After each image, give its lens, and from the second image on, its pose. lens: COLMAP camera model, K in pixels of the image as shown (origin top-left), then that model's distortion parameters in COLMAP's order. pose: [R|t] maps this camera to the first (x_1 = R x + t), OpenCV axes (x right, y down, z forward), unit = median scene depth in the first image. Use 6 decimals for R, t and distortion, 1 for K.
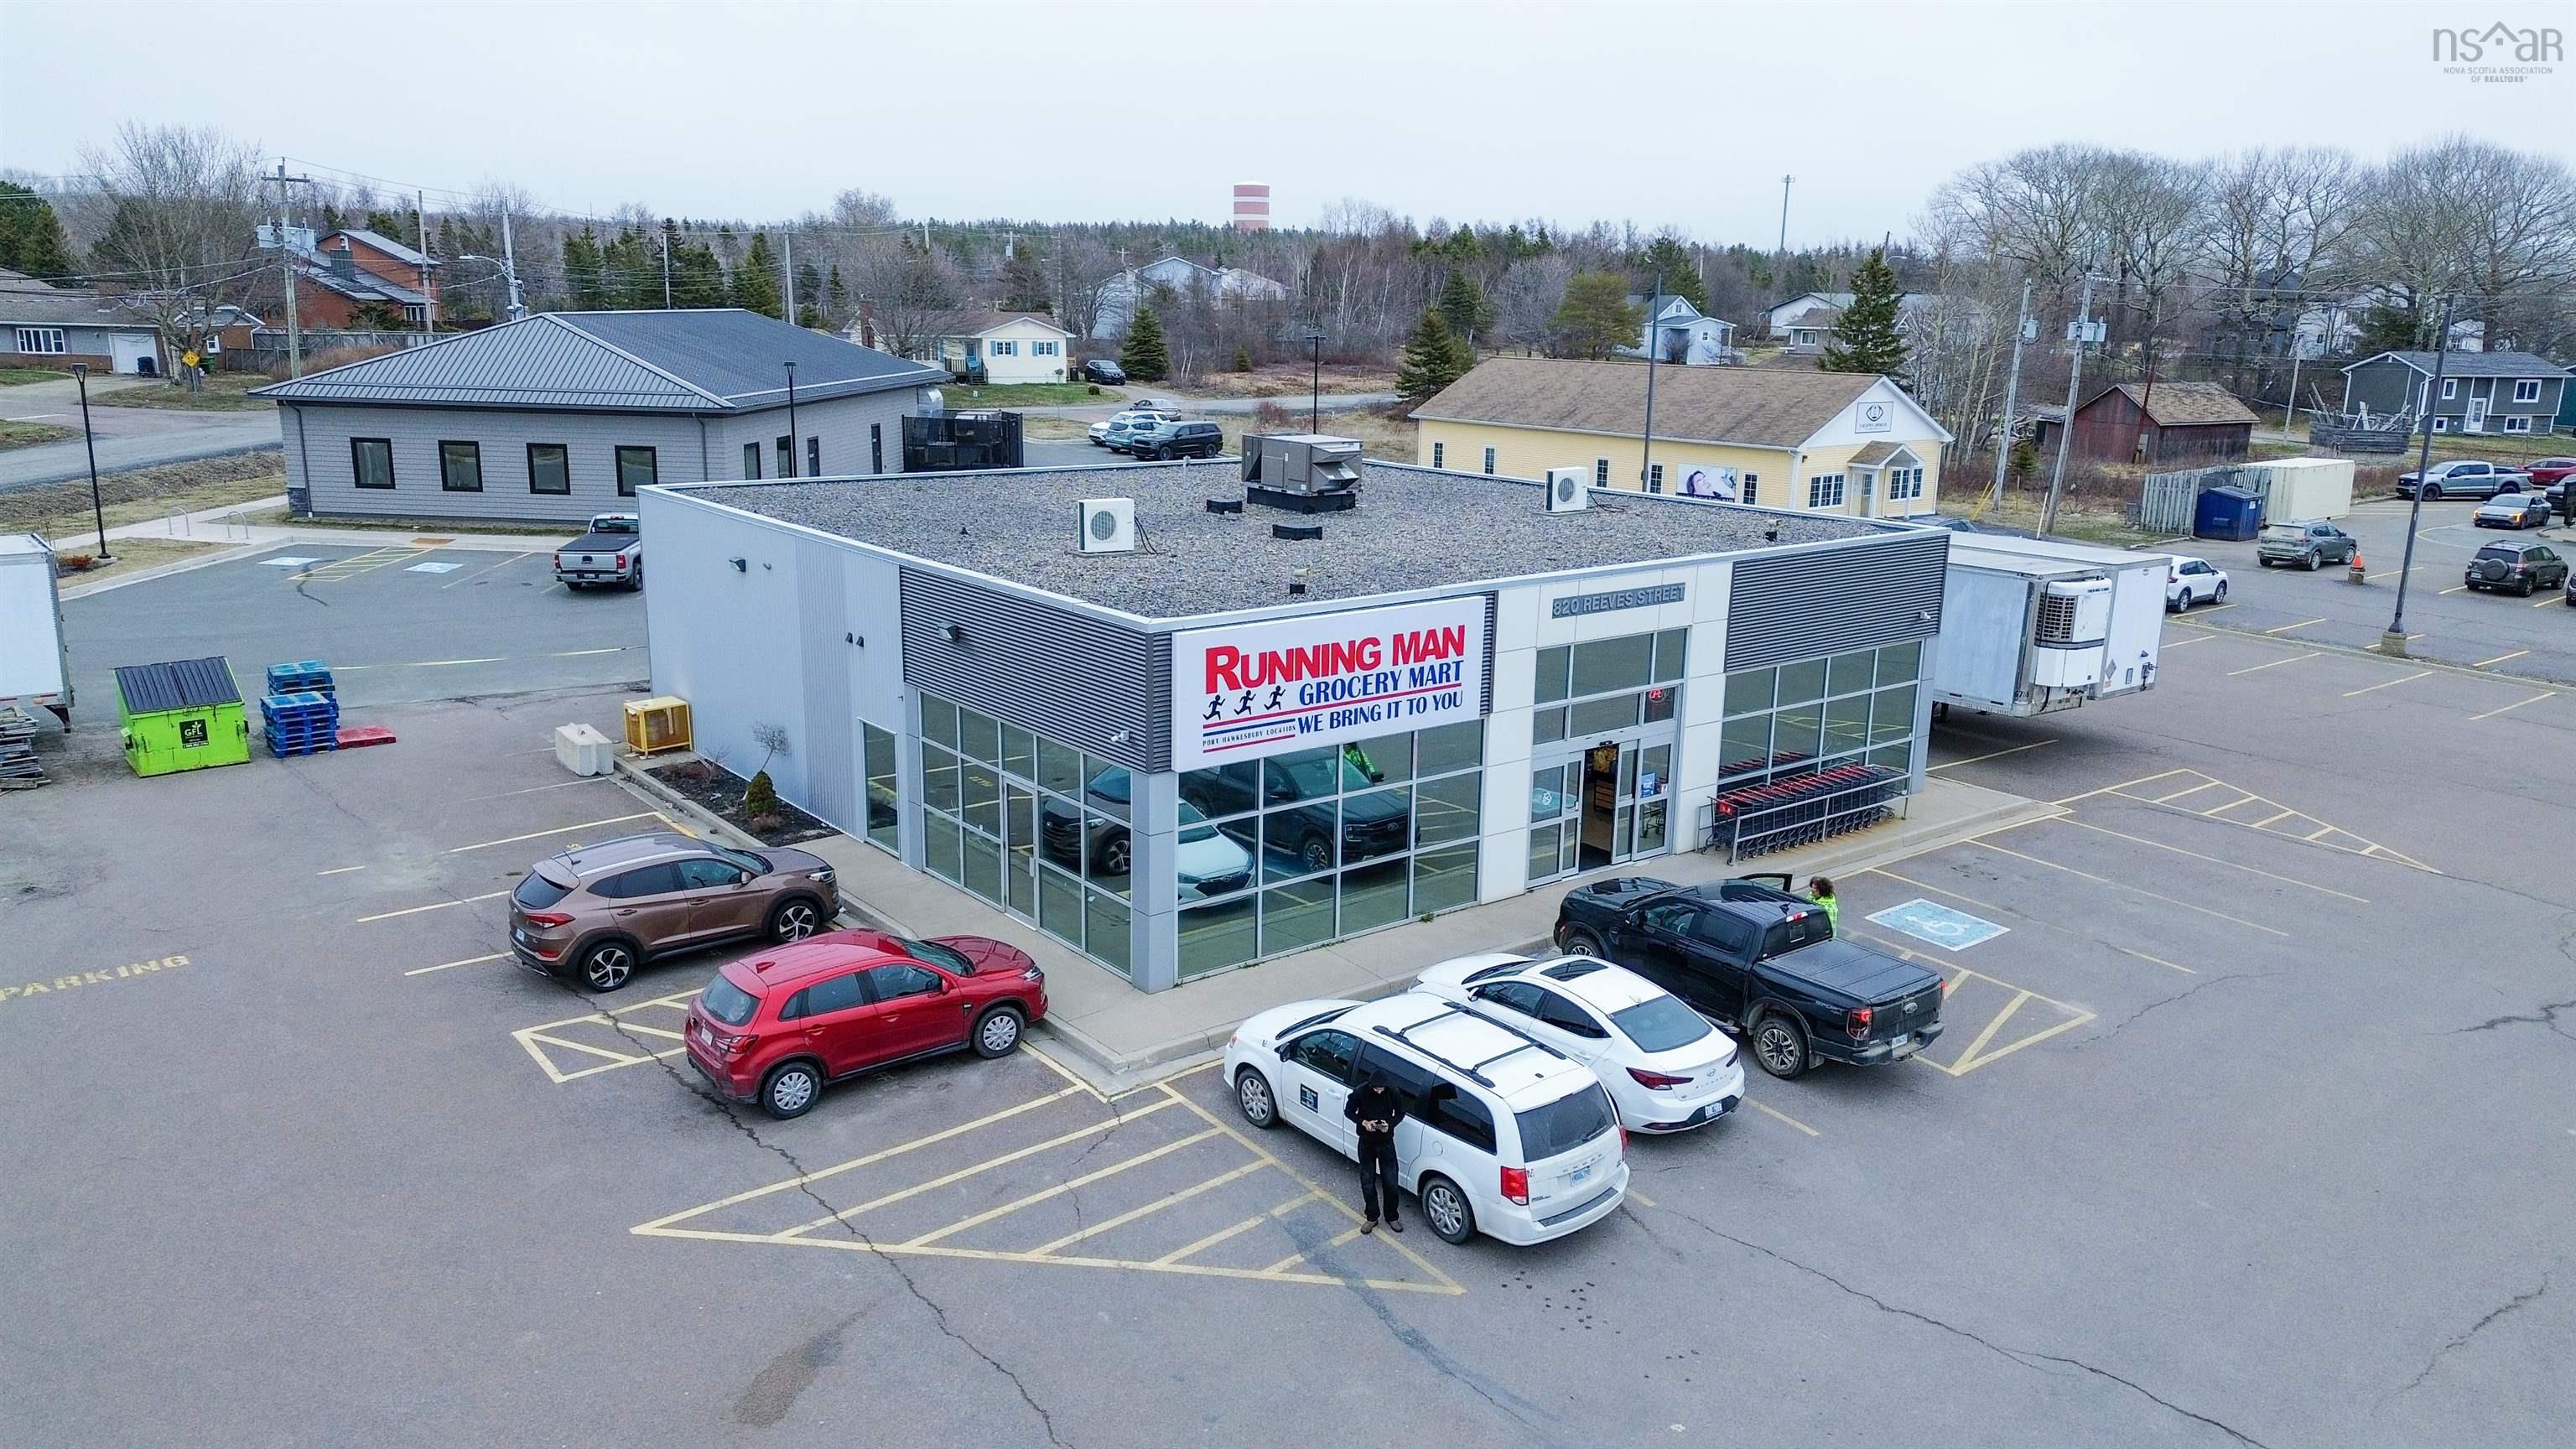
lens RADIAL K [[1813.3, 0, 1284.0], [0, 1813.3, 739.1], [0, 0, 1]] dist [0.082769, -0.086576]
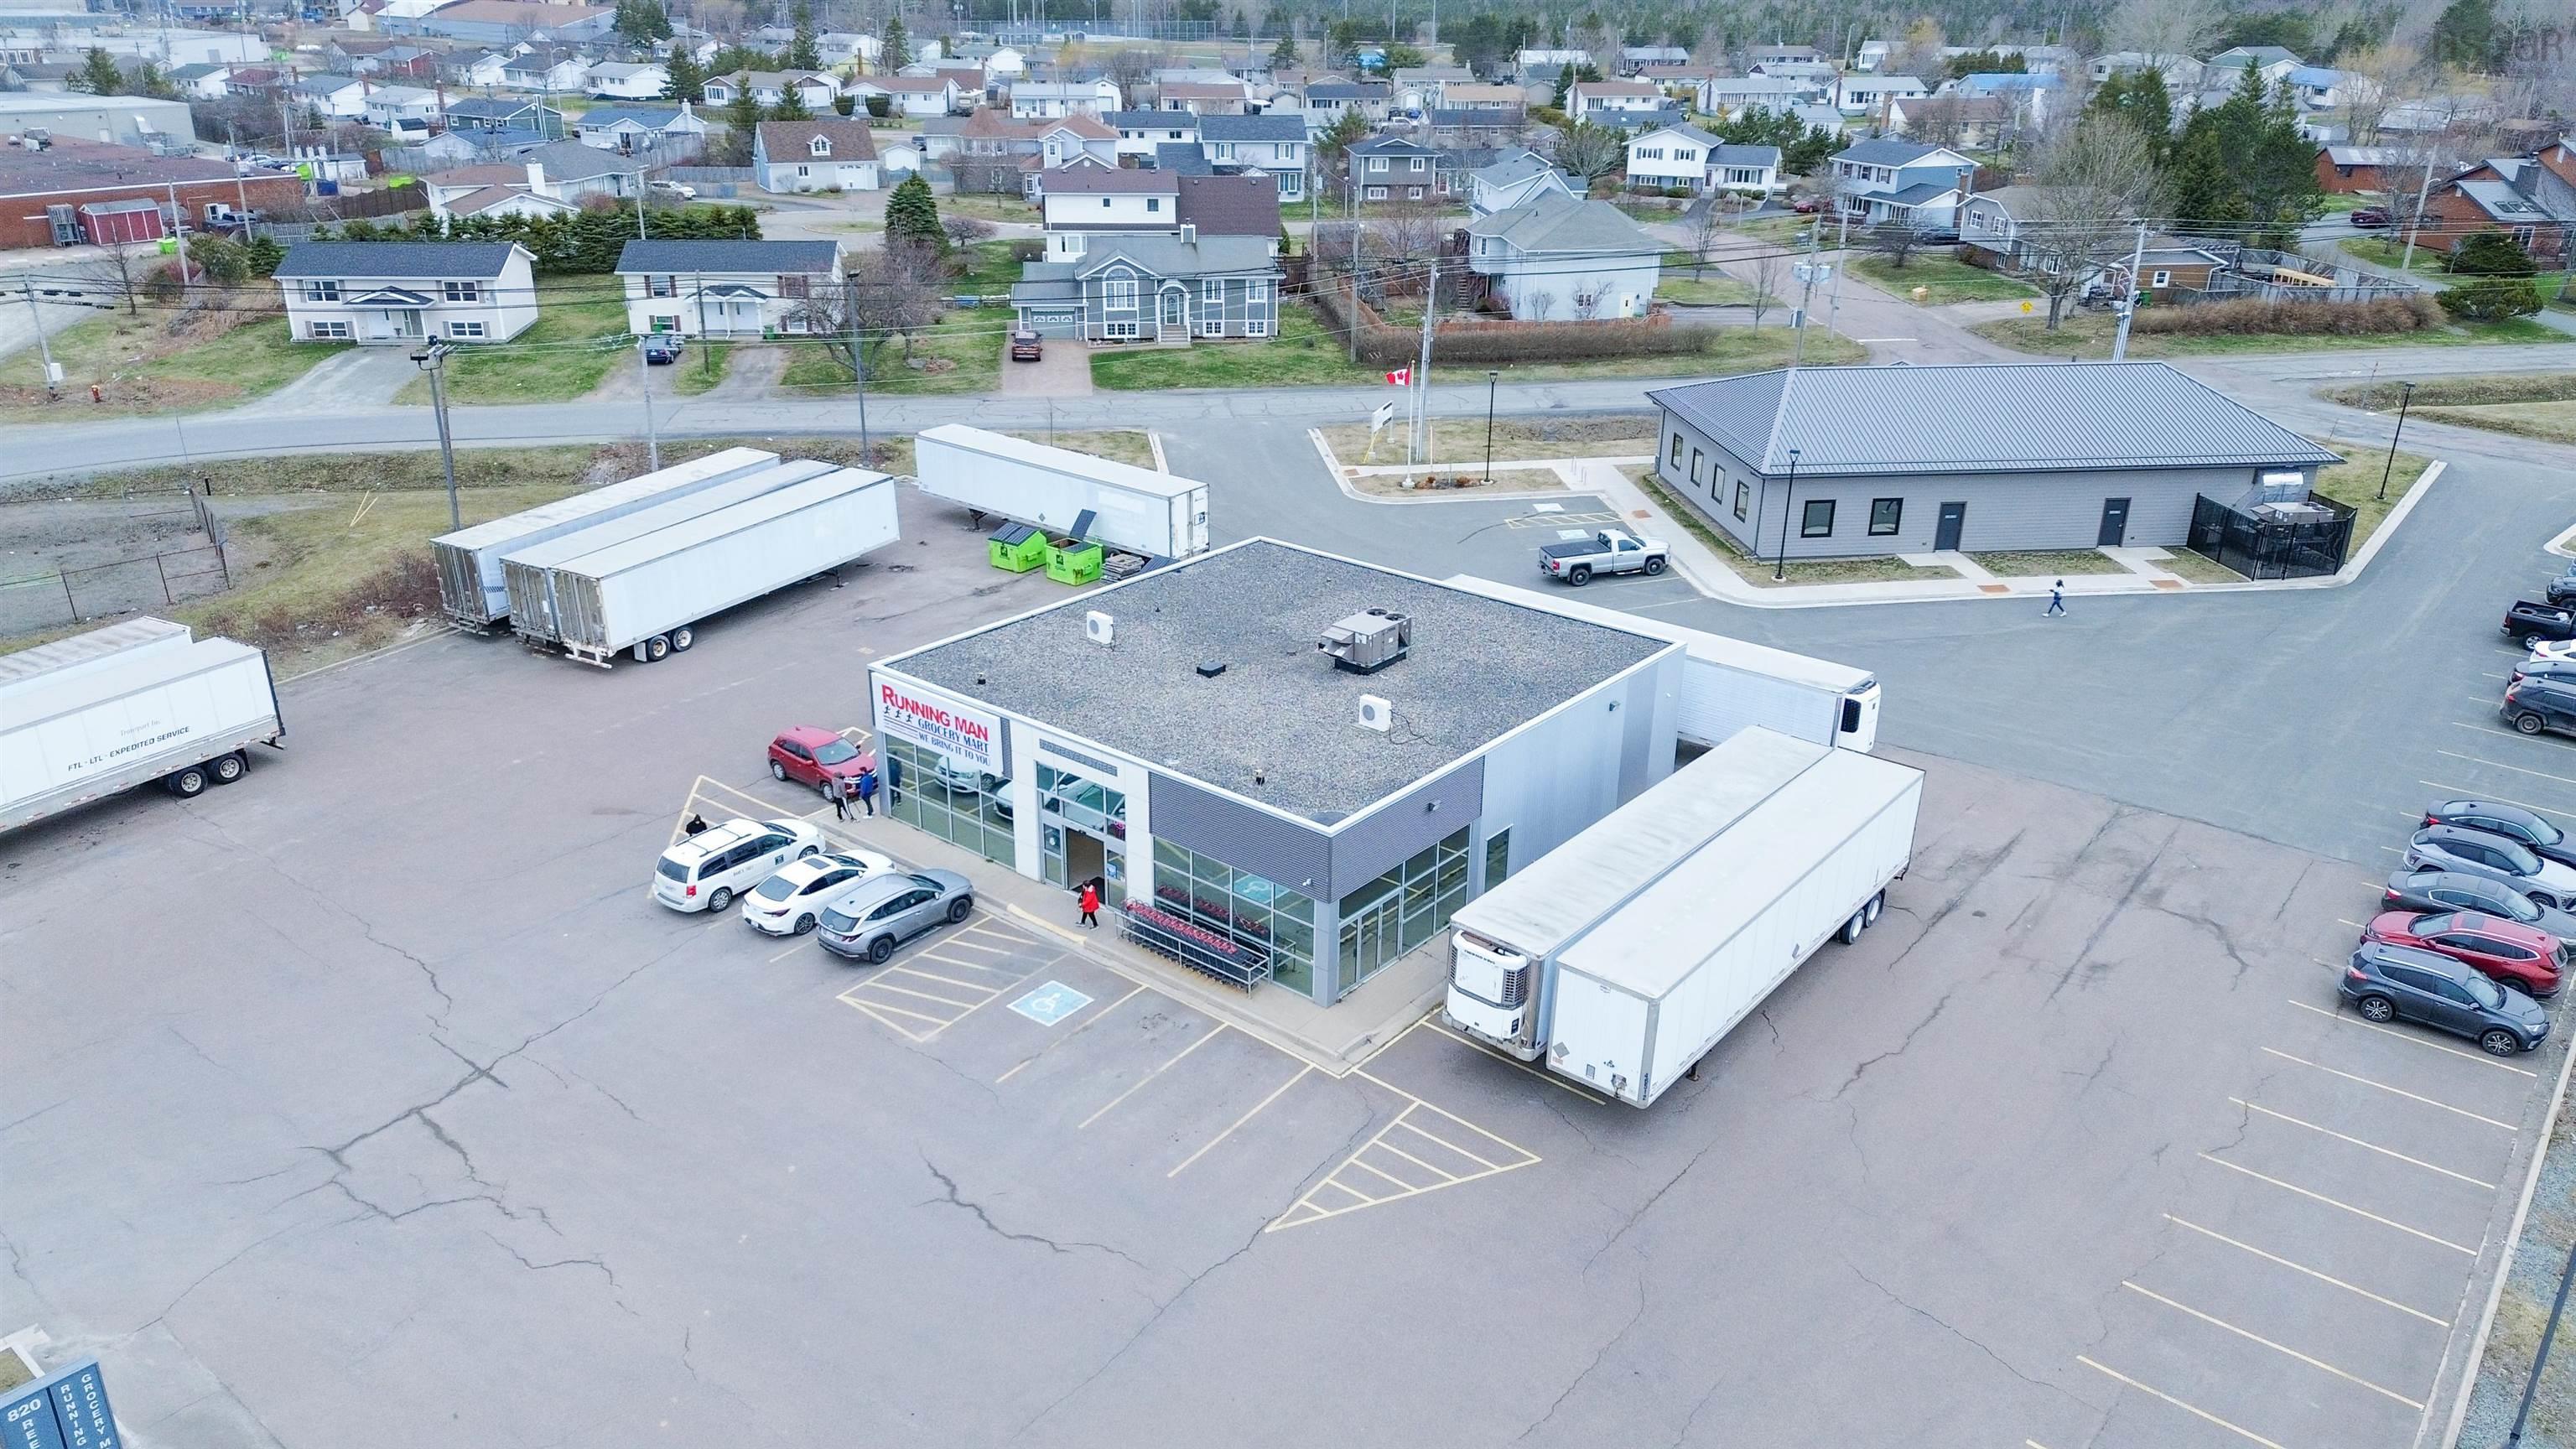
lens RADIAL K [[1817.0, 0, 1283.4], [0, 1817.0, 723.3], [0, 0, 1]] dist [0.080508, -0.073116]
pose [[0.214310, 0.361886, -0.907254, 1.879443], [-0.242509, 0.919466, 0.309472, -0.725489], [0.946182, 0.153694, 0.284811, 0.705302]]
